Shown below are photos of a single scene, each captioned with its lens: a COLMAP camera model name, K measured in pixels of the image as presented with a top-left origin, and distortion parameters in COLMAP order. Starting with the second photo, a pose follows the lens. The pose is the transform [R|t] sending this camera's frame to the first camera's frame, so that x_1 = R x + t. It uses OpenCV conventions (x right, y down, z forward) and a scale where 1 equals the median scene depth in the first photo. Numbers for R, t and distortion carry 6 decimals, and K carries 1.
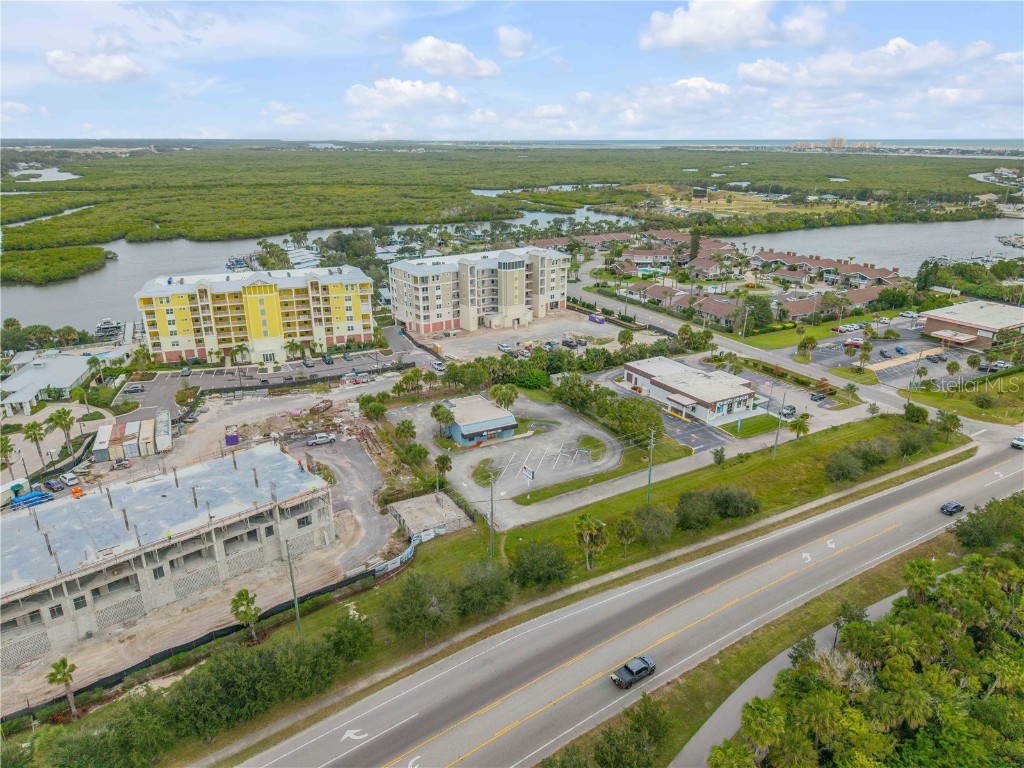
lens RADIAL K [[676.6, 0, 514.8], [0, 676.6, 387.8], [0, 0, 1]] dist [0.050168, -0.072445]
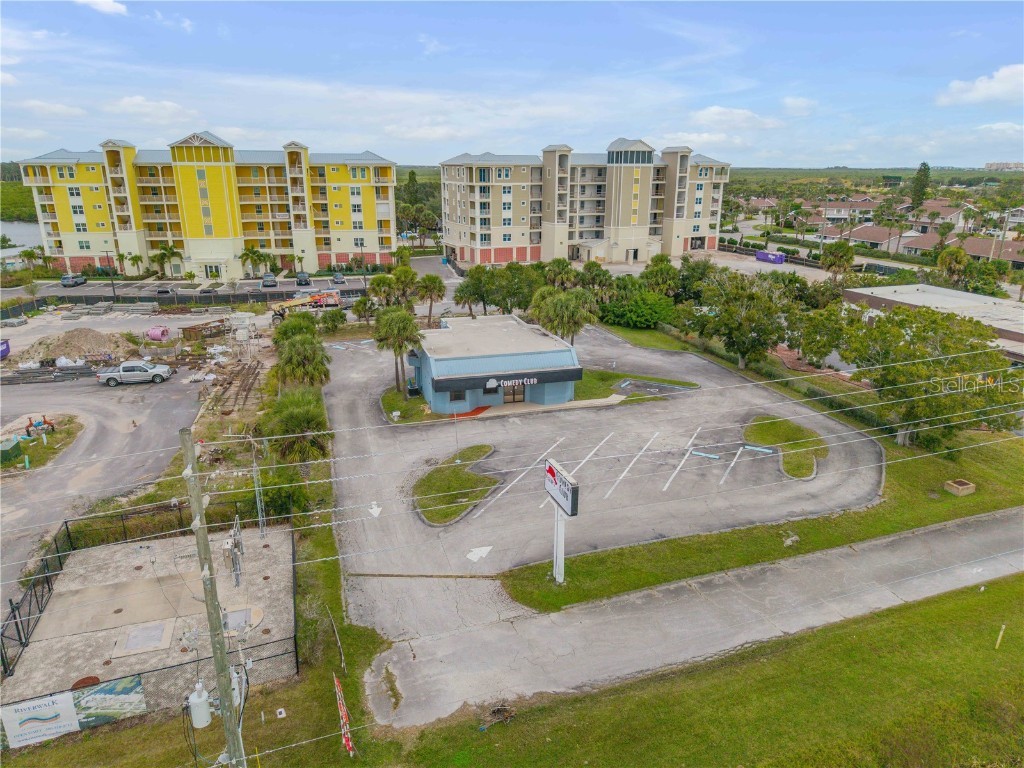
lens RADIAL K [[682.7, 0, 513.0], [0, 682.7, 386.4], [0, 0, 1]] dist [0.044082, -0.059515]
pose [[0.978054, 0.065338, -0.197843, 0.031601], [-0.072940, 0.996843, -0.031377, 0.057211], [0.195168, 0.045119, 0.979731, 0.440216]]
